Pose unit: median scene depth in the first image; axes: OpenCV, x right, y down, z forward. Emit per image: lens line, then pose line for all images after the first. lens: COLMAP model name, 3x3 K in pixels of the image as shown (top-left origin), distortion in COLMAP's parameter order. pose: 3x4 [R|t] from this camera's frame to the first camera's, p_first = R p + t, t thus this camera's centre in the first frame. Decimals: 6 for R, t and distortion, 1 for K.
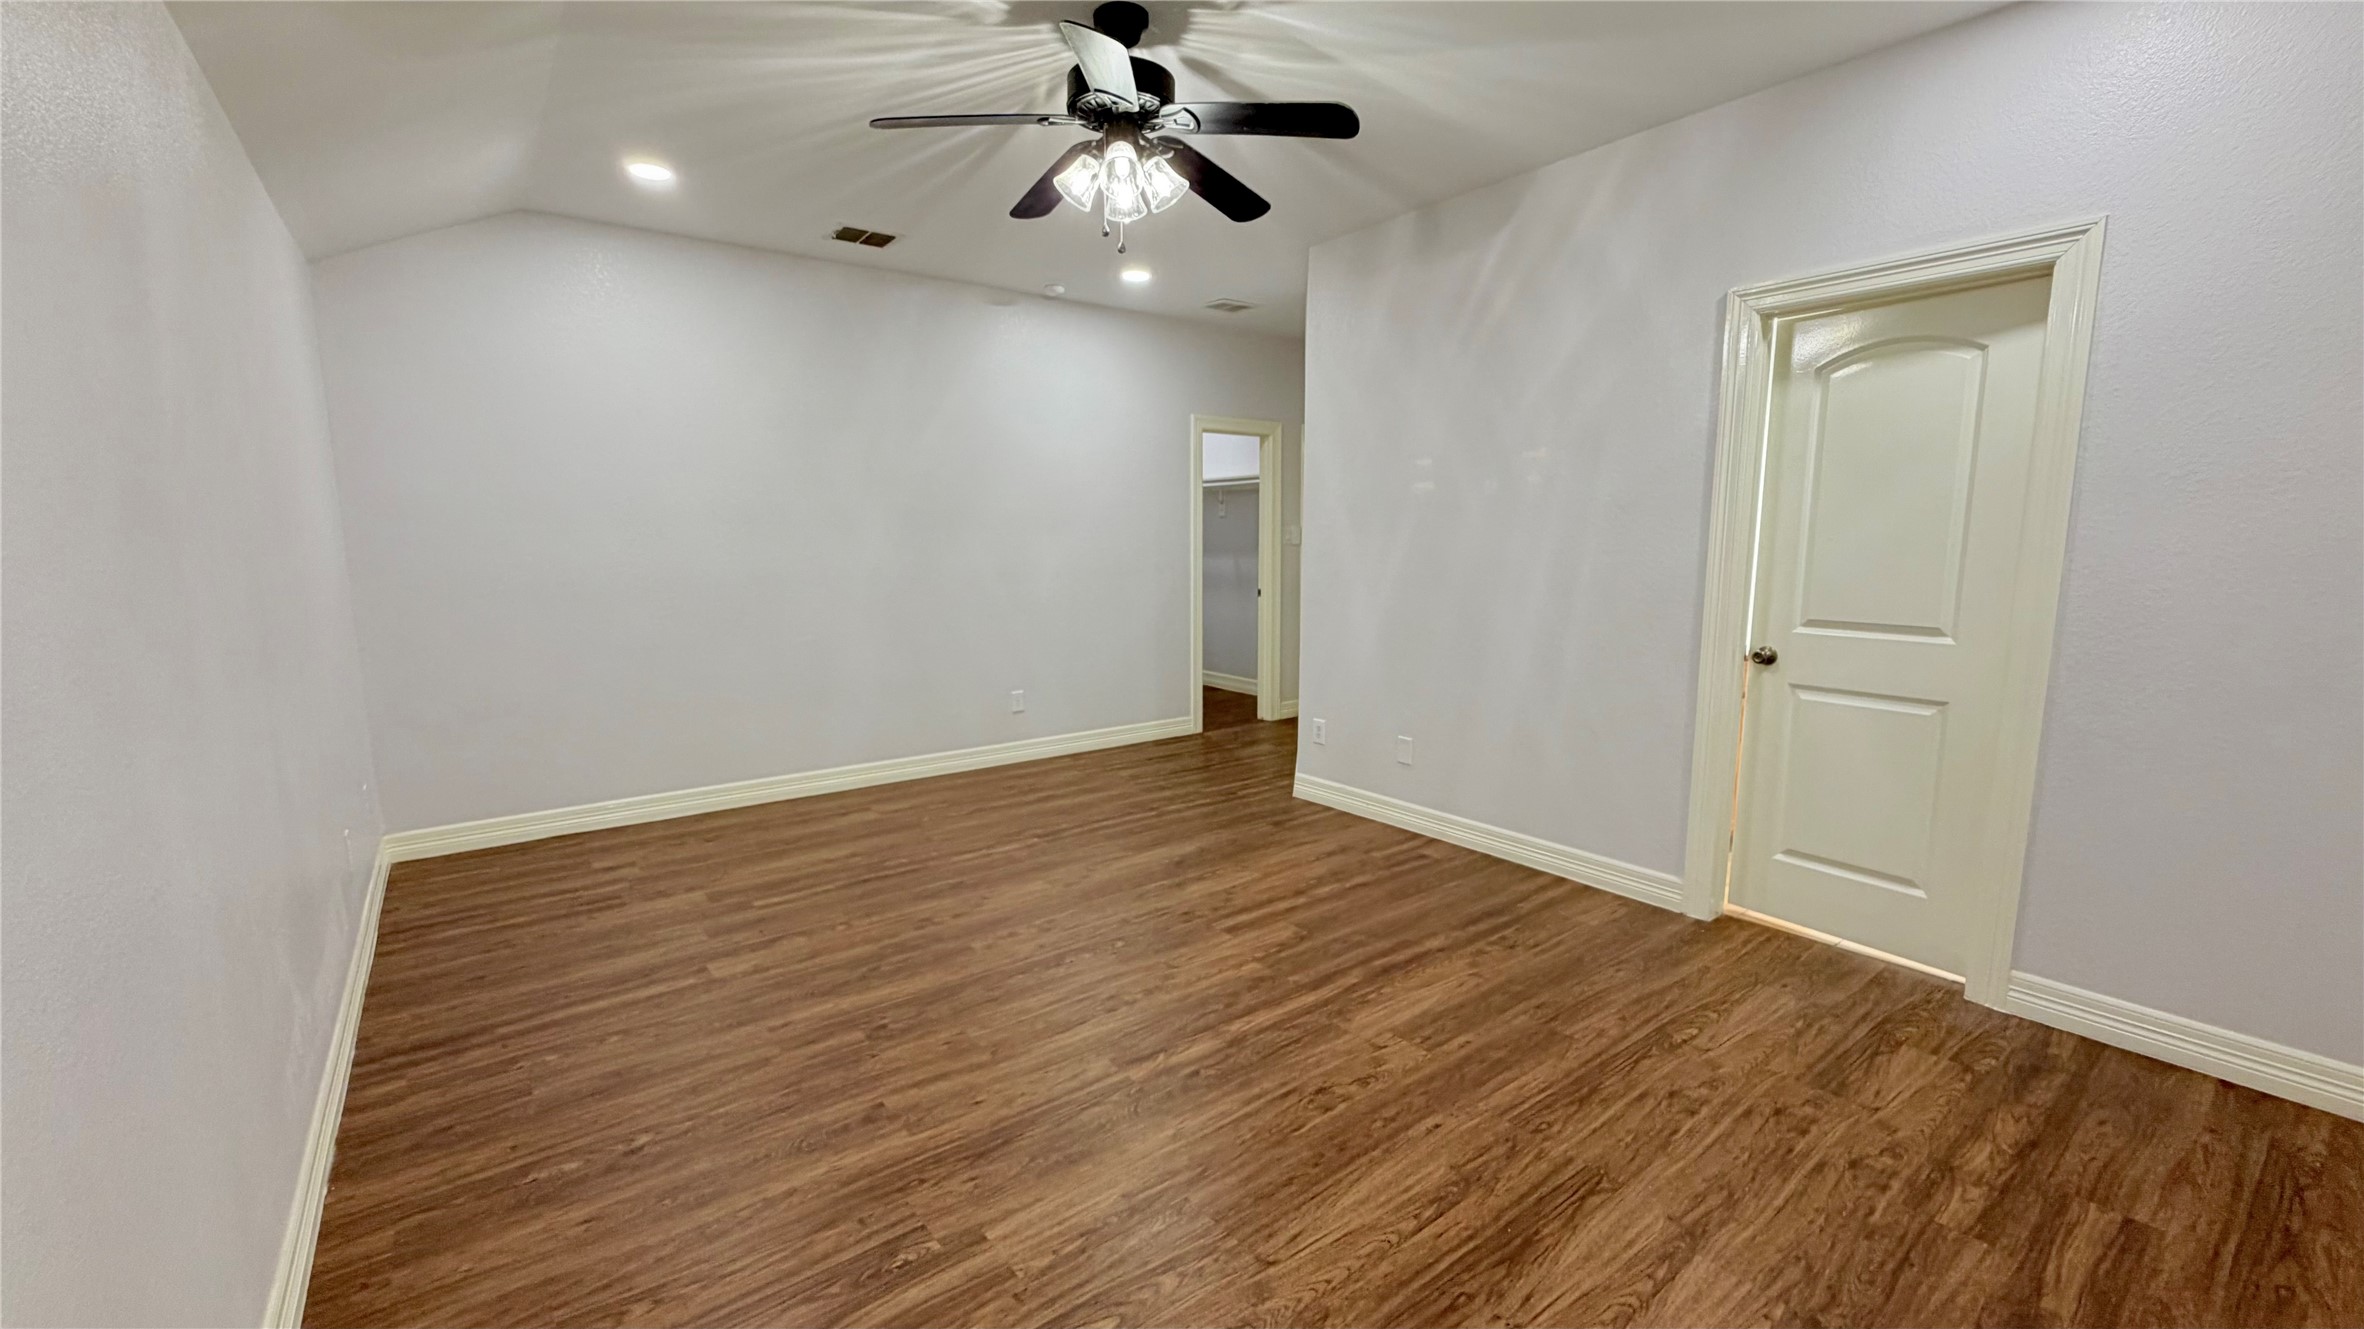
lens RADIAL K [[937.4, 0, 1186.3], [0, 937.4, 660.1], [0, 0, 1]] dist [0.001151, 0.000113]
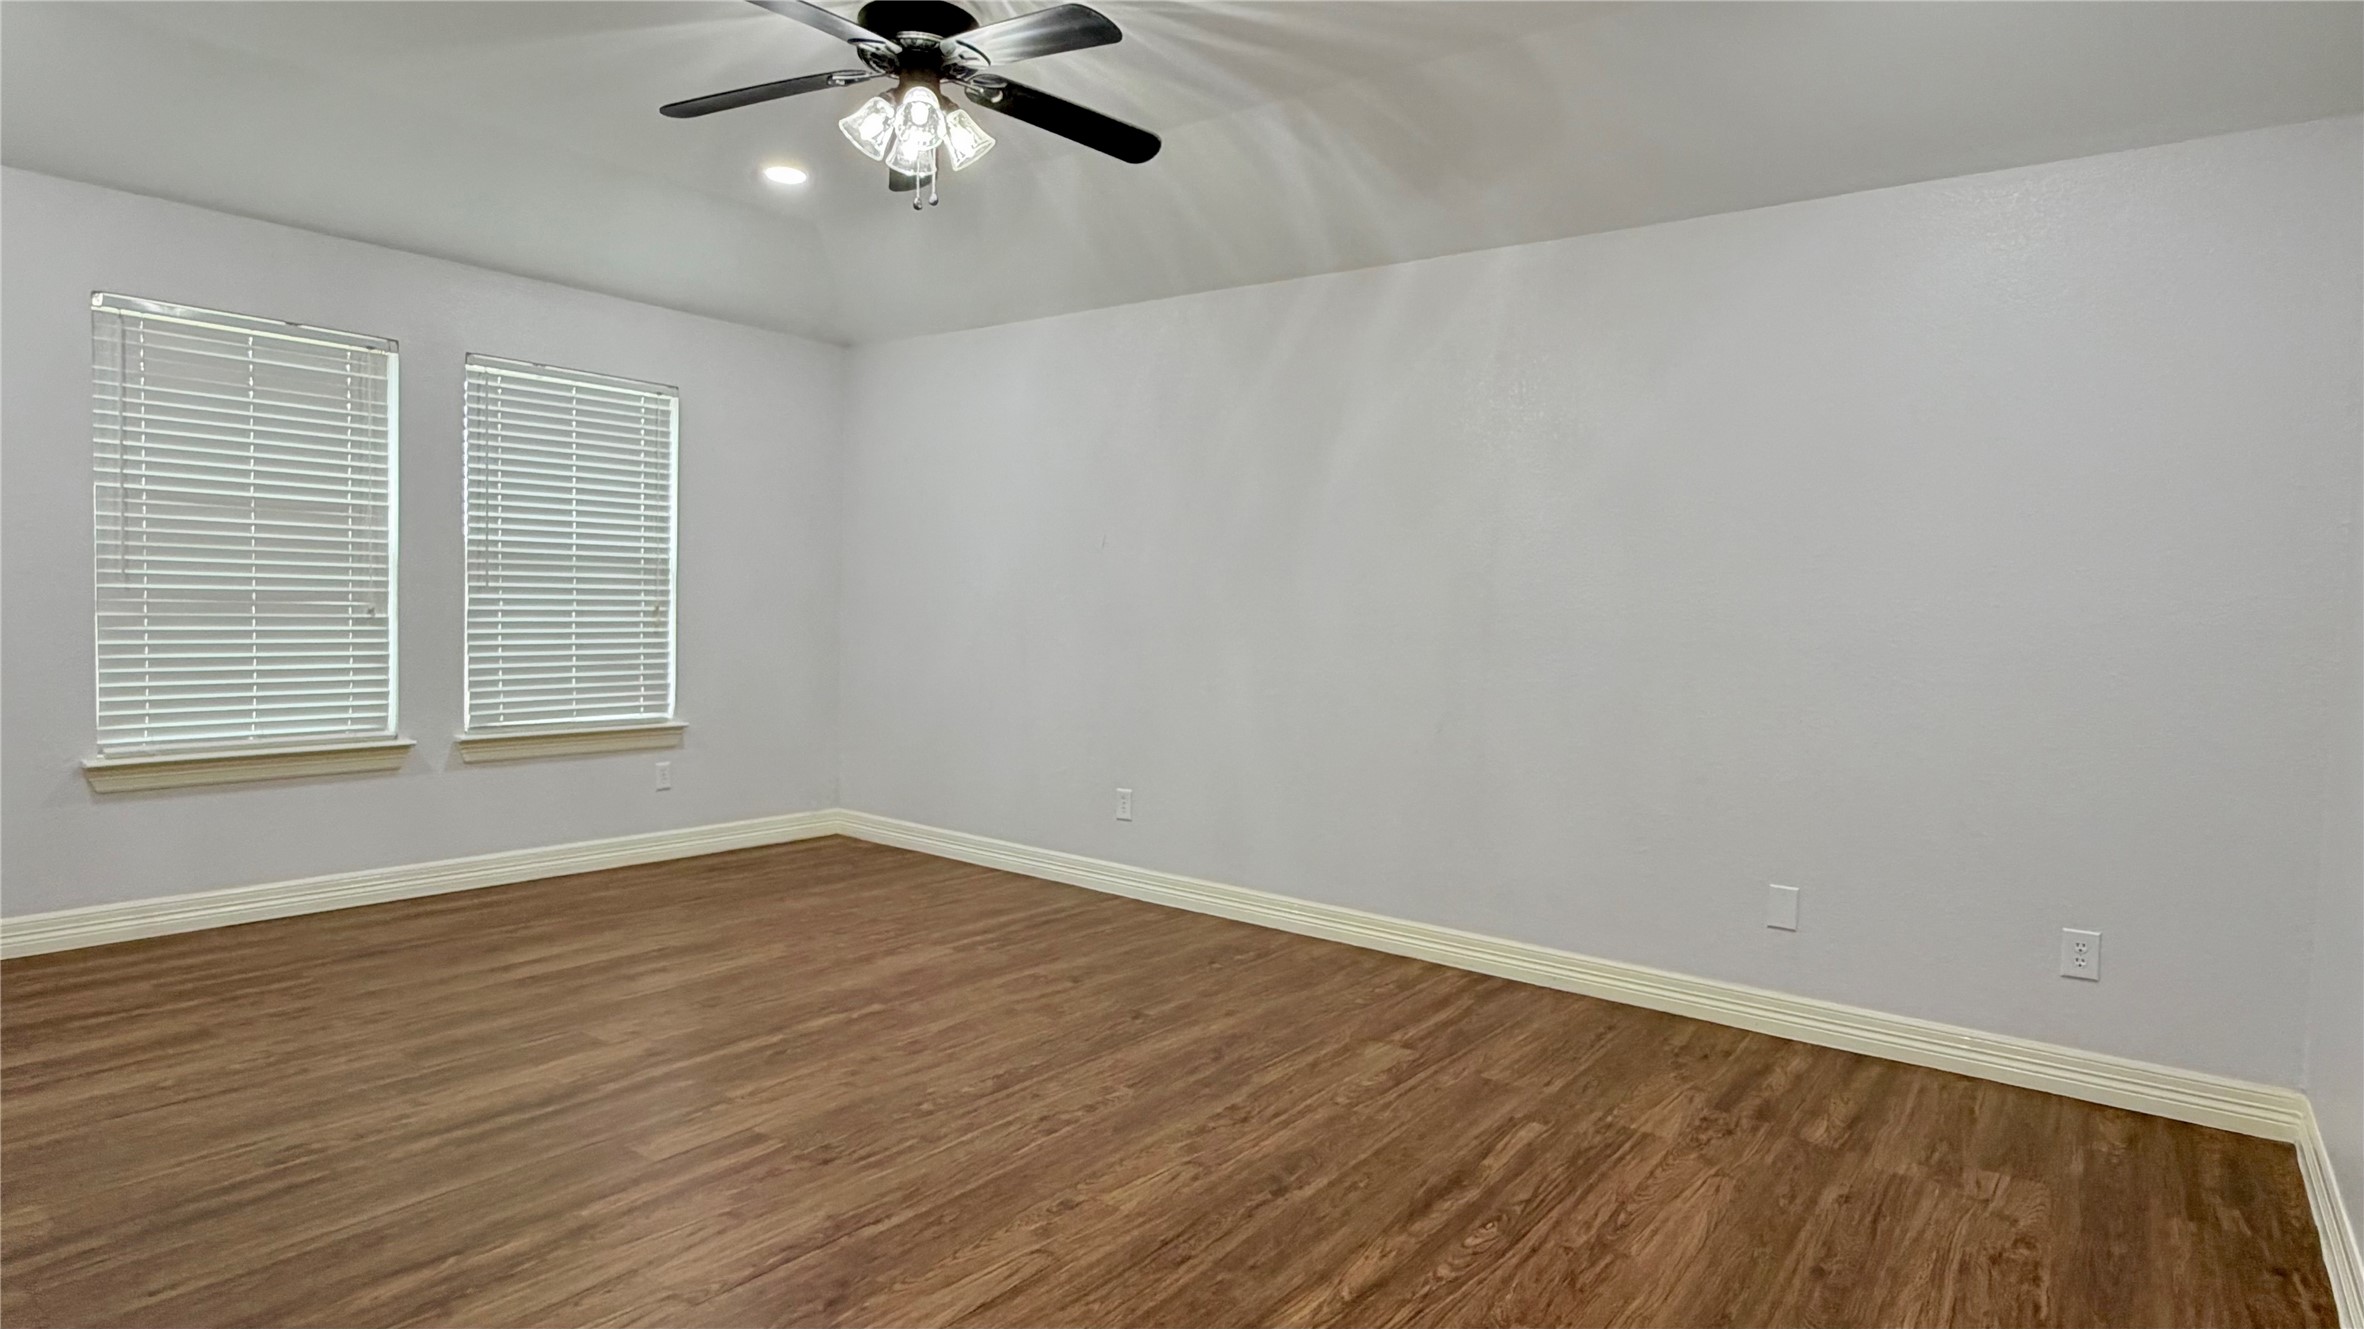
lens RADIAL K [[1231.6, 0, 1178.4], [0, 1231.6, 664.2], [0, 0, 1]] dist [0.005689, -0.001496]
pose [[-0.964780, -0.013379, -0.262718, -0.005868], [-0.060519, 0.983206, 0.172171, -0.191401], [0.256003, 0.182007, -0.949387, 1.863533]]
